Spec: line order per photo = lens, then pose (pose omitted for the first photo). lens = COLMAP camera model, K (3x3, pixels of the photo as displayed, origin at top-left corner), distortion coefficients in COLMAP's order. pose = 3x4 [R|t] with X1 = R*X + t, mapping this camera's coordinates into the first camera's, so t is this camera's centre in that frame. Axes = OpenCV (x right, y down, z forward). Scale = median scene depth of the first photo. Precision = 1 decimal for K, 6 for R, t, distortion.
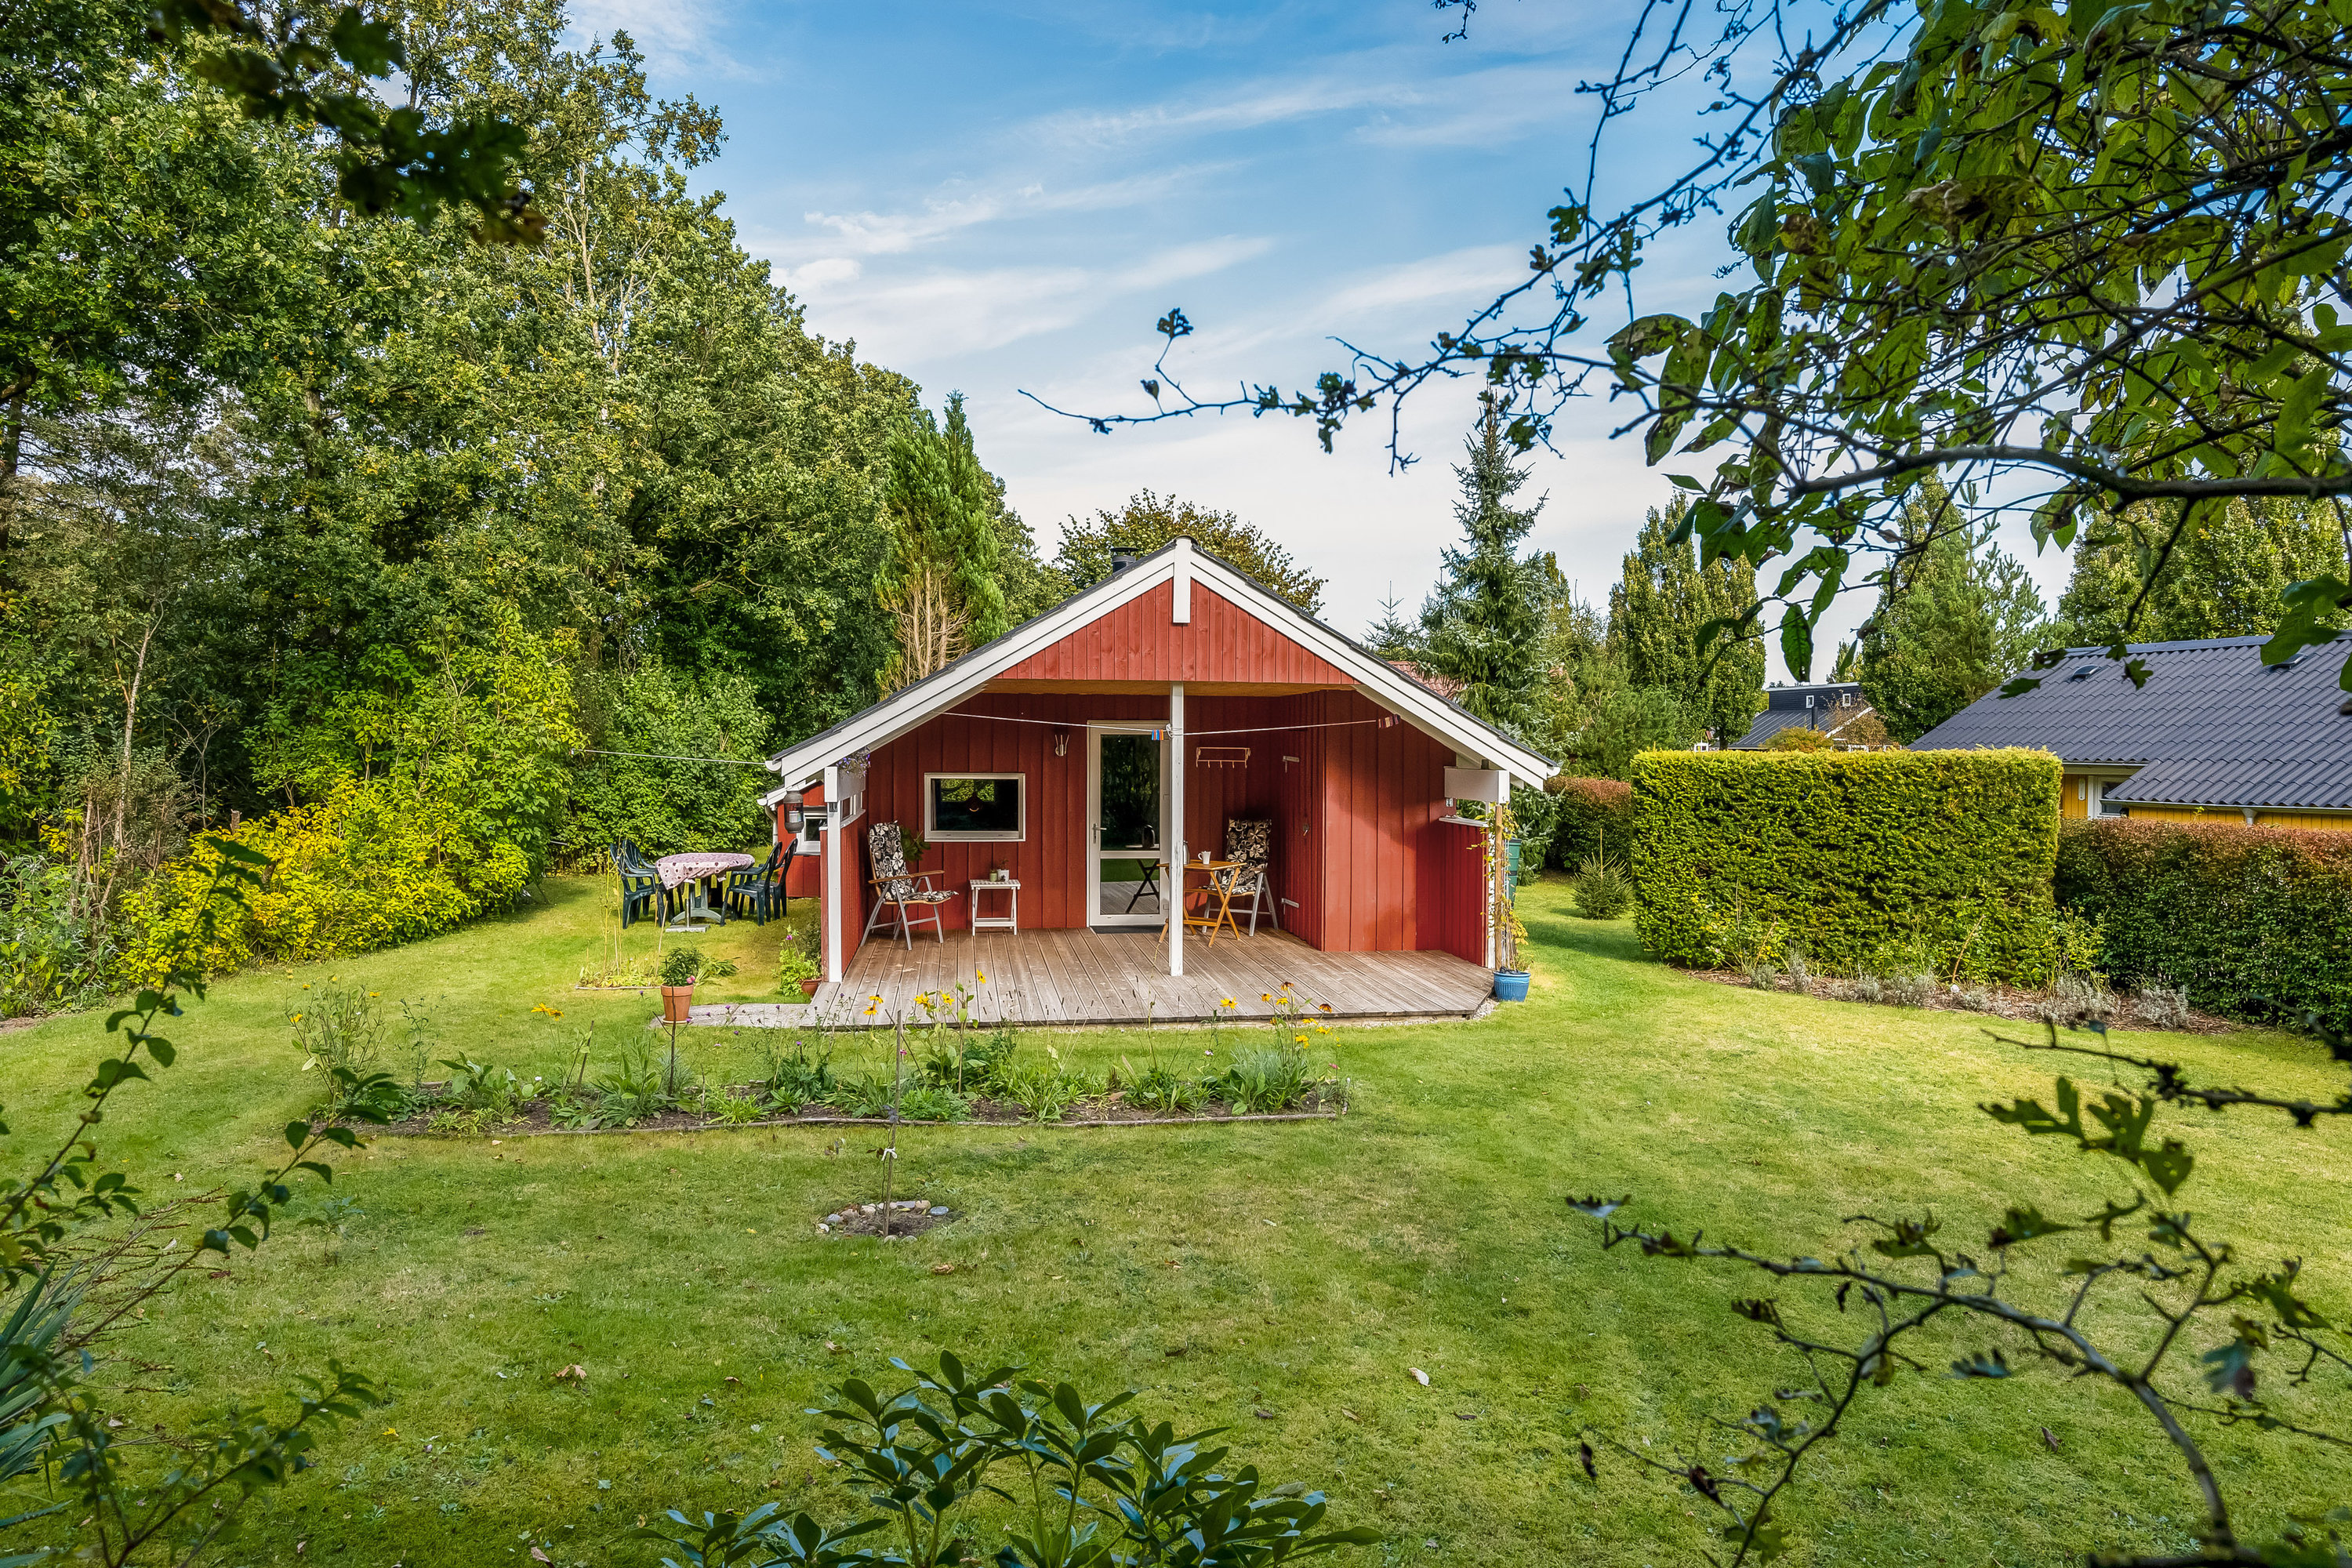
lens RADIAL K [[1443.1, 0, 1176.8], [0, 1443.1, 790.2], [0, 0, 1]] dist [0.005363, 0.002082]
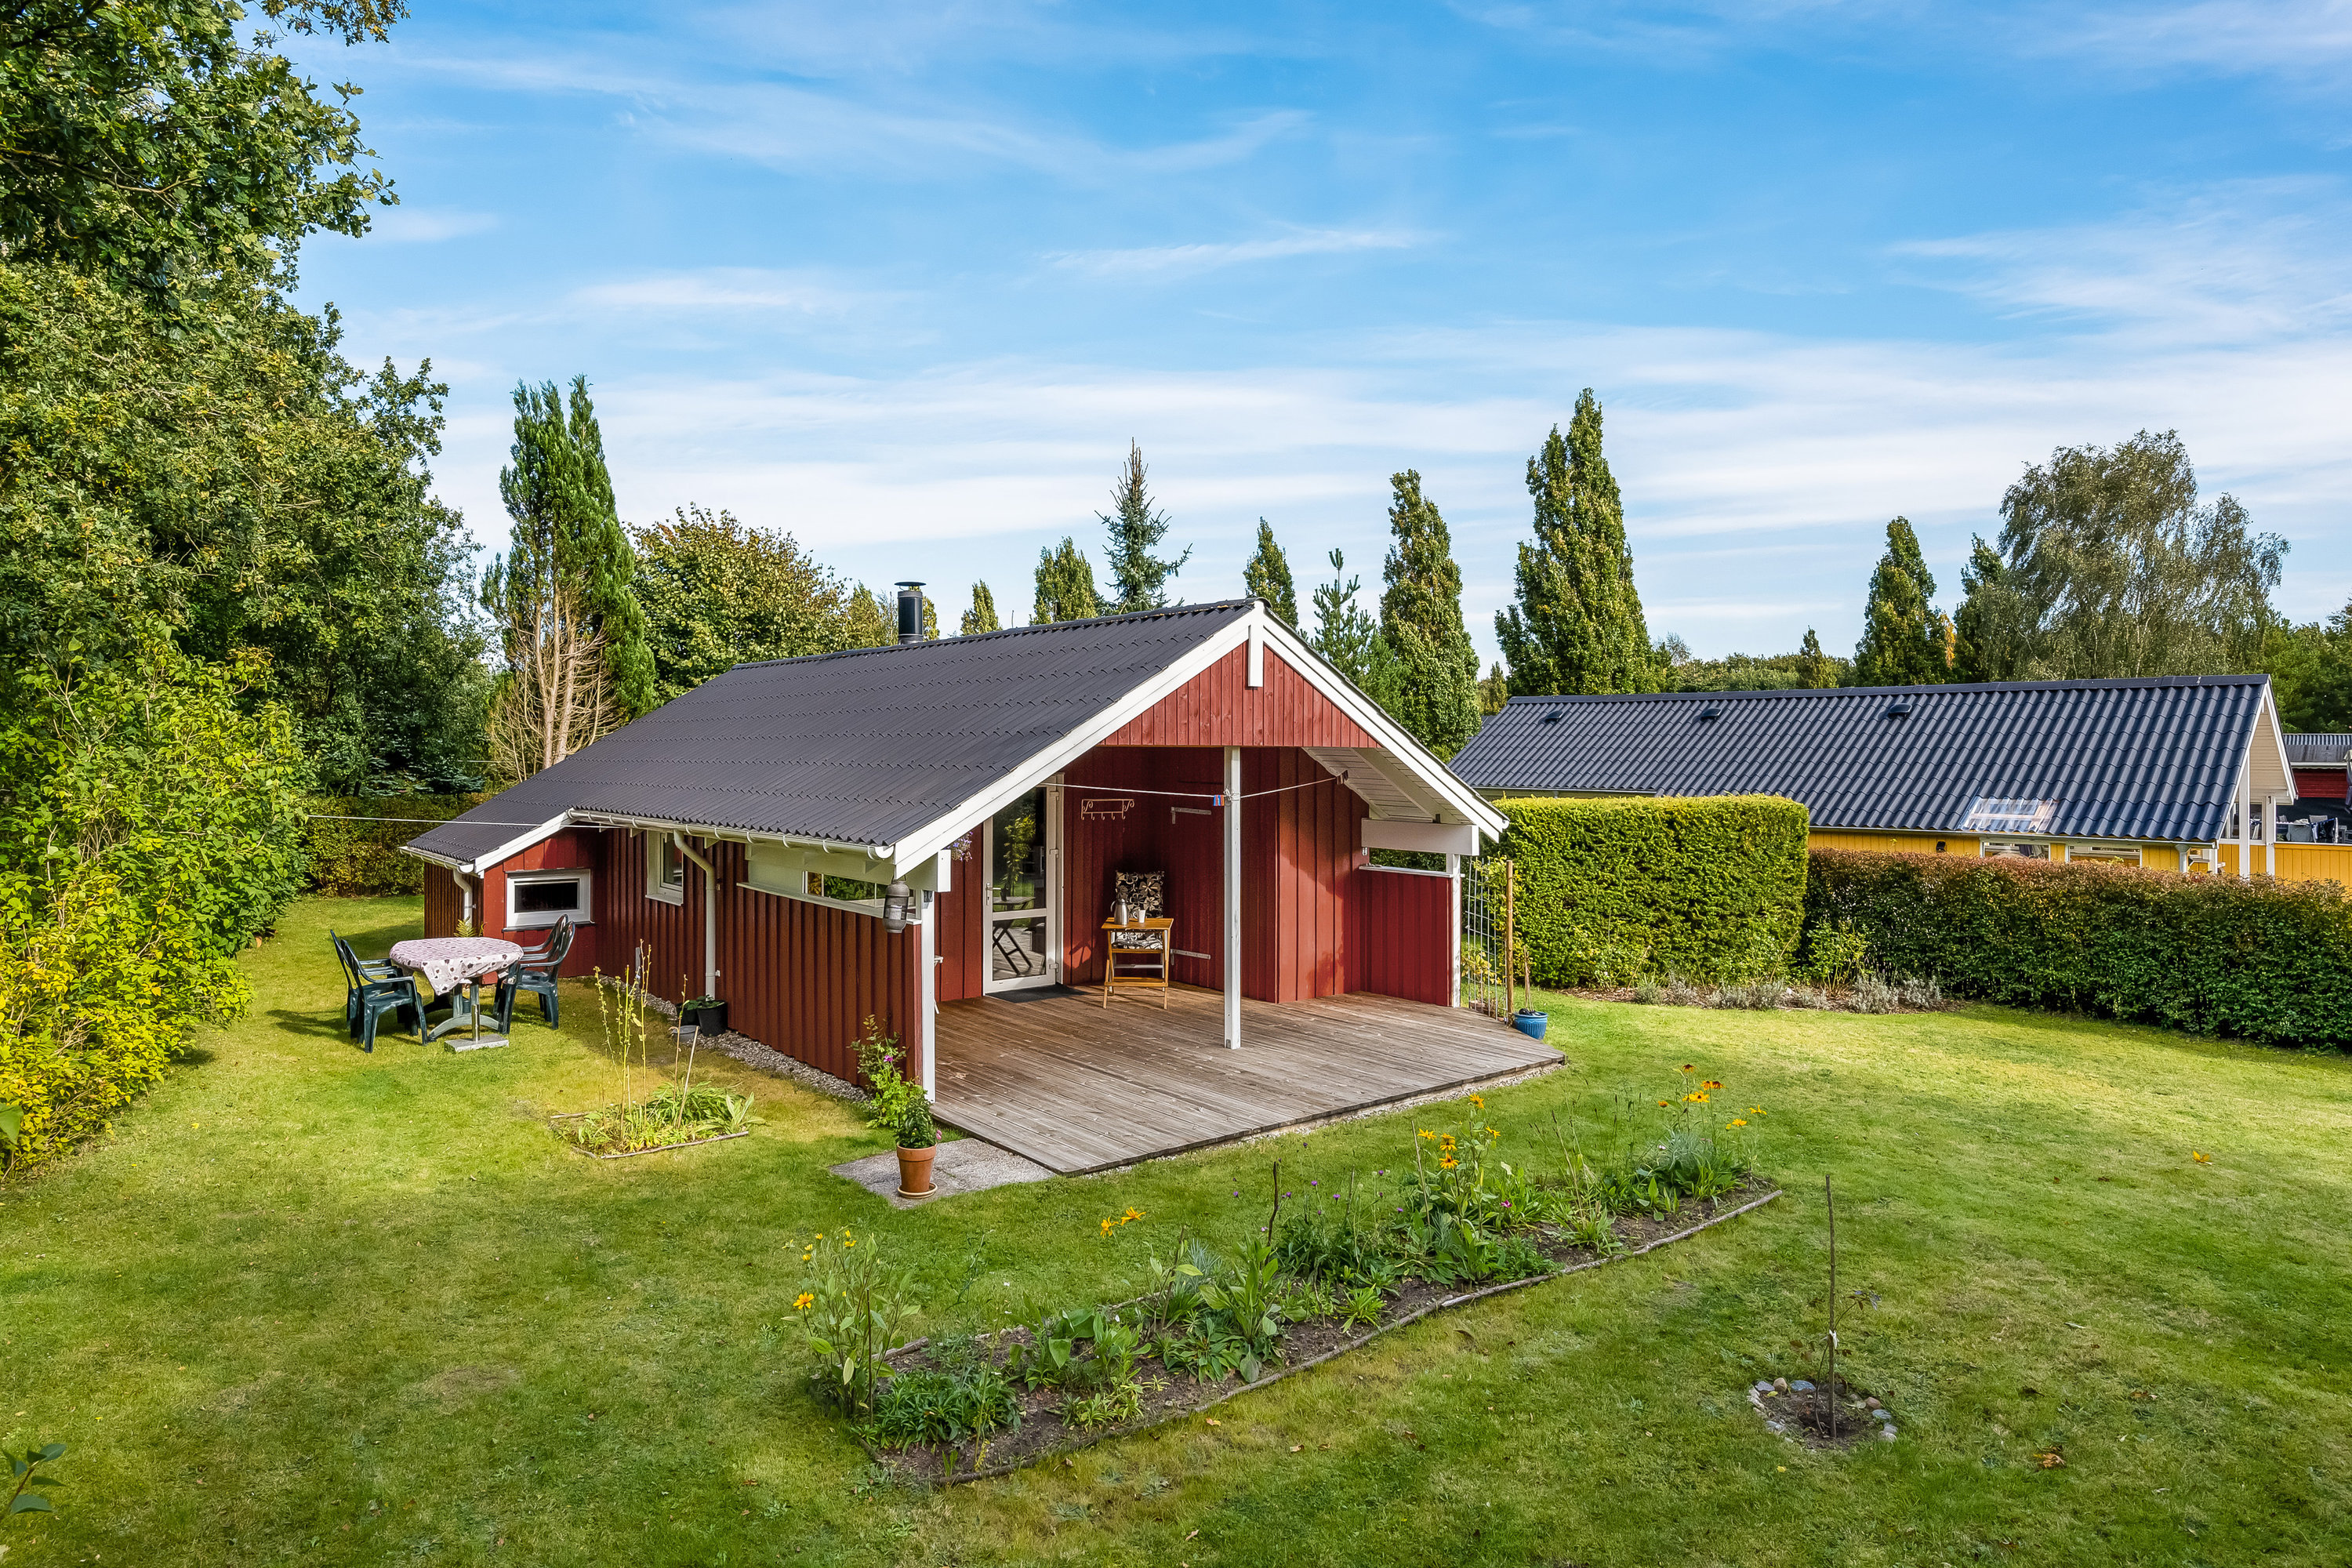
lens RADIAL K [[1341.3, 0, 1170.8], [0, 1341.3, 764.1], [0, 0, 1]] dist [-0.000109, -0.000008]
pose [[0.869438, -0.007411, 0.493987, -0.405538], [0.016653, 0.999759, -0.014311, -0.042247], [-0.493762, 0.020669, 0.869352, 0.195994]]
